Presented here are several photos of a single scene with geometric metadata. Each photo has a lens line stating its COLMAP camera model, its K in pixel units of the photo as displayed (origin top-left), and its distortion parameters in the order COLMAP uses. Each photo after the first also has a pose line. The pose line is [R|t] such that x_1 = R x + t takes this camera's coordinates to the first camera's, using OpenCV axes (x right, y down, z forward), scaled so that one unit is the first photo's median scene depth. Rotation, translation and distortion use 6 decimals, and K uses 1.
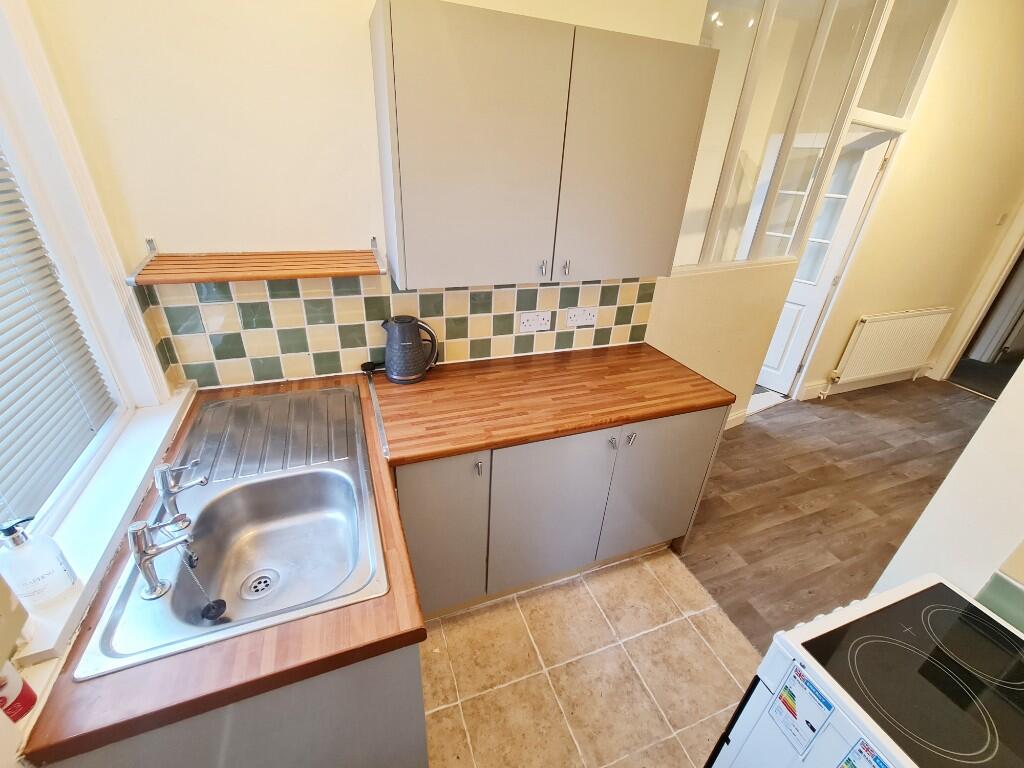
lens RADIAL K [[441.3, 0, 512.0], [0, 441.3, 384.0], [0, 0, 1]] dist [-0.002377, -0.000179]
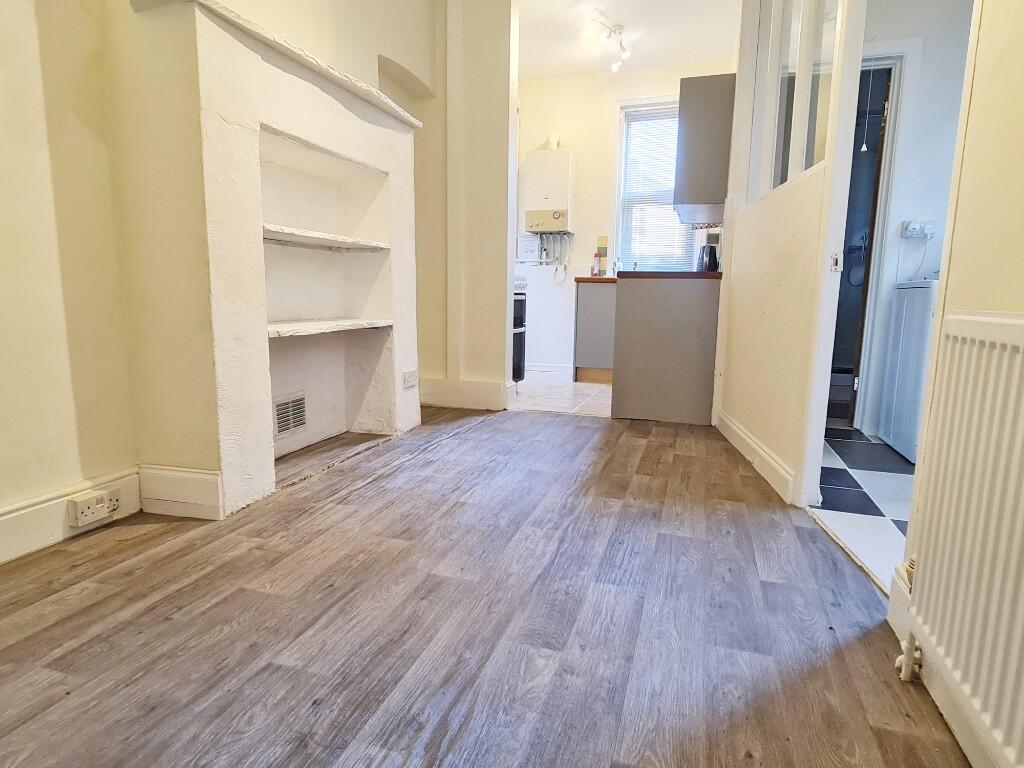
lens RADIAL K [[598.0, 0, 512.0], [0, 598.0, 384.0], [0, 0, 1]] dist [-0.006076, -0.000968]
pose [[-0.635849, 0.053138, -0.769982, 1.441574], [-0.391648, 0.837429, 0.381215, -0.185450], [0.665063, 0.543957, -0.511667, 1.248688]]
